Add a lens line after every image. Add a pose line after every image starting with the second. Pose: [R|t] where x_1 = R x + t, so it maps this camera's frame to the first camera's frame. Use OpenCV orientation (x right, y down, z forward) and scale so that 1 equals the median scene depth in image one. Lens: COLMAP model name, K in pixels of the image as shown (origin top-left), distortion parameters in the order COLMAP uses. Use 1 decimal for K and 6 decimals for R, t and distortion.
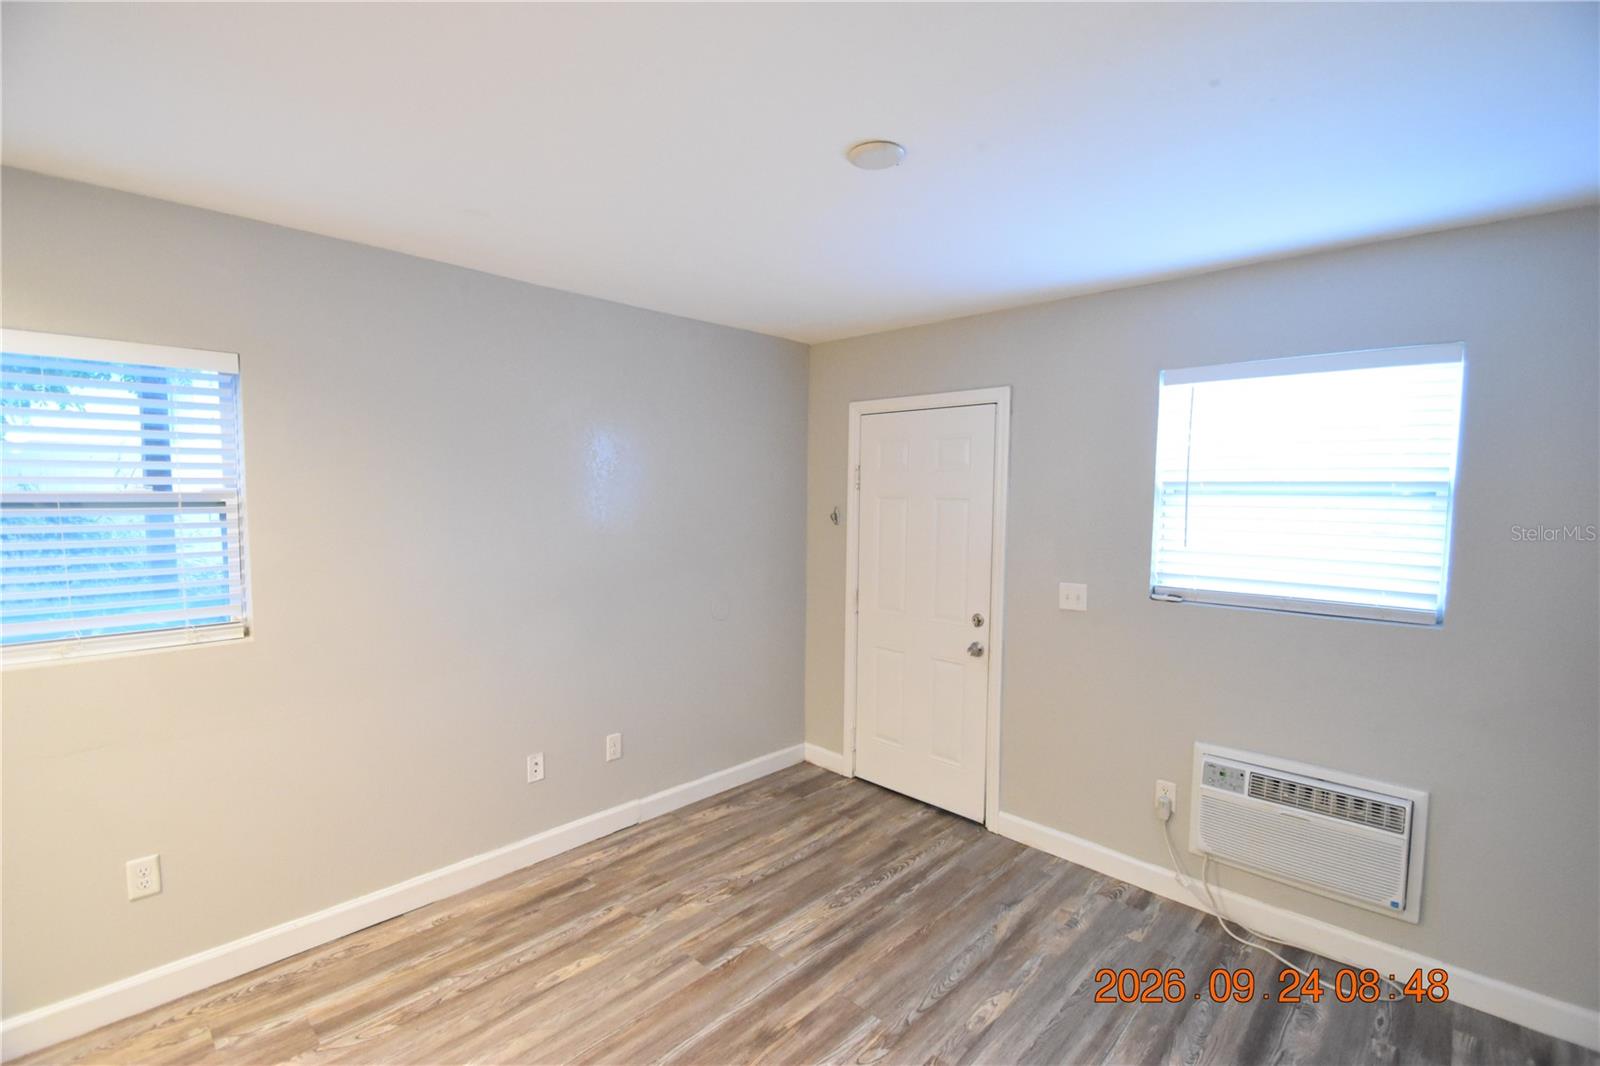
lens RADIAL K [[698.1, 0, 792.0], [0, 698.1, 543.3], [0, 0, 1]] dist [0.016356, -0.018273]
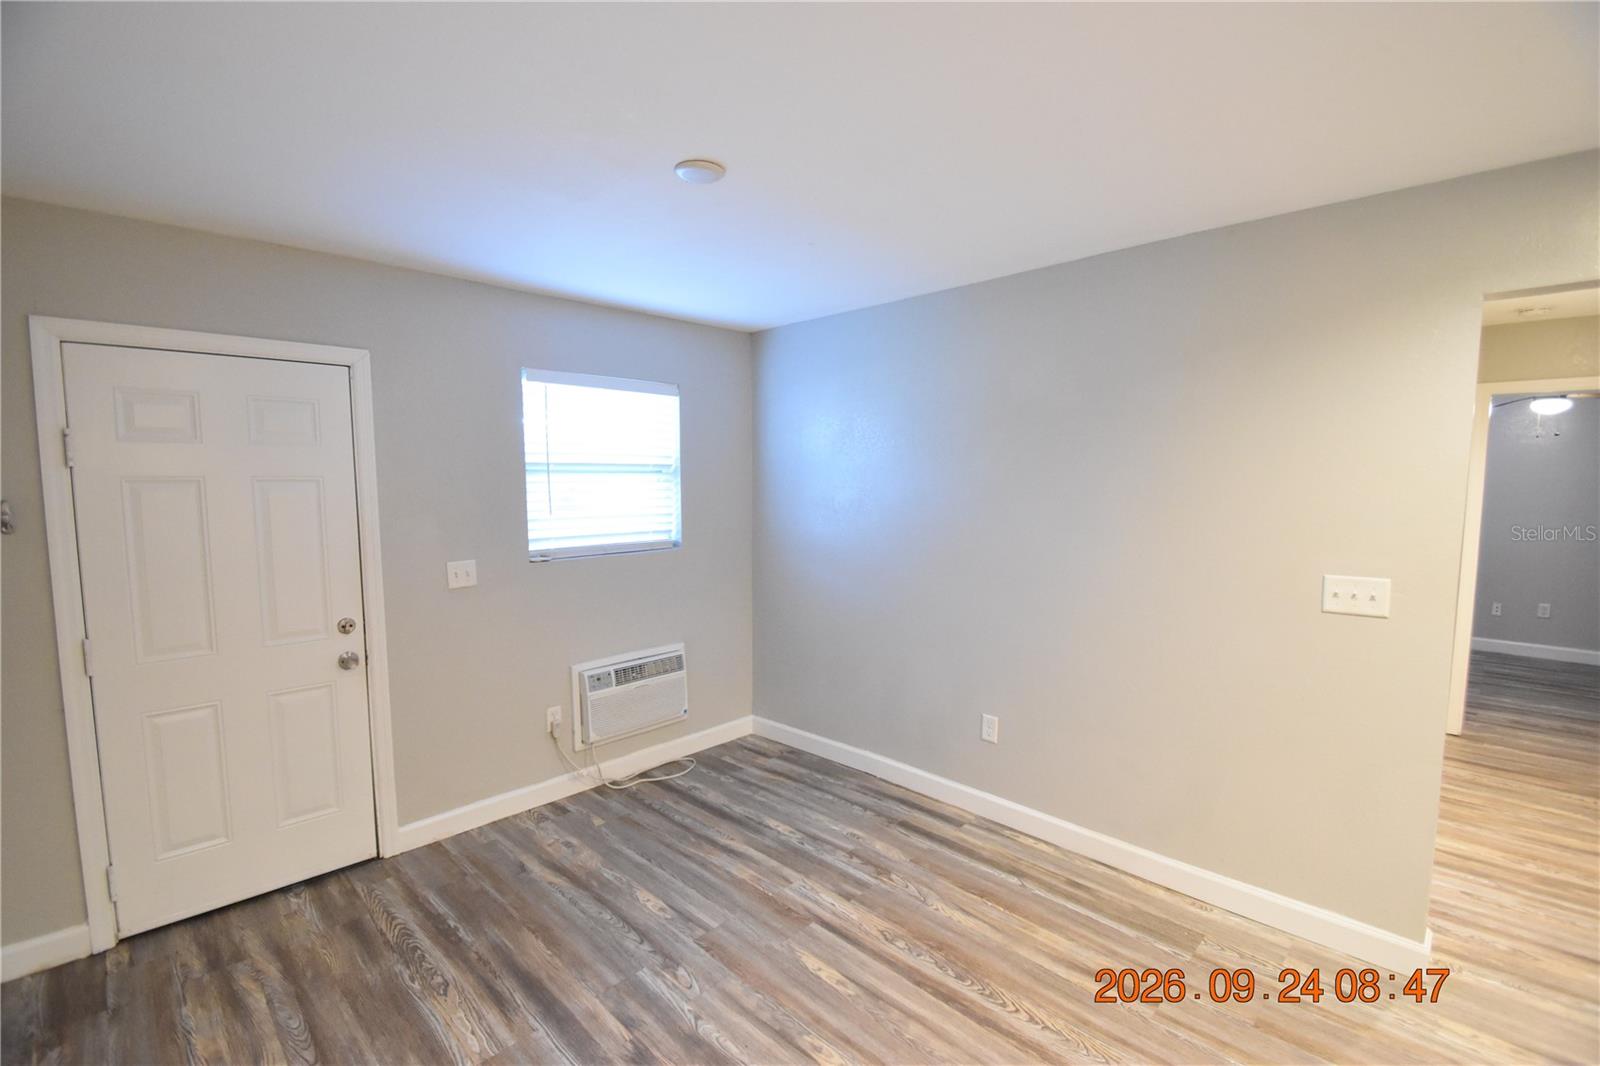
lens RADIAL K [[698.1, 0, 792.0], [0, 698.1, 543.3], [0, 0, 1]] dist [0.016356, -0.018273]
pose [[0.030018, -0.104136, 0.994110, -0.662467], [0.077473, 0.991809, 0.101555, -0.038455], [-0.996542, 0.073969, 0.037840, 0.531932]]
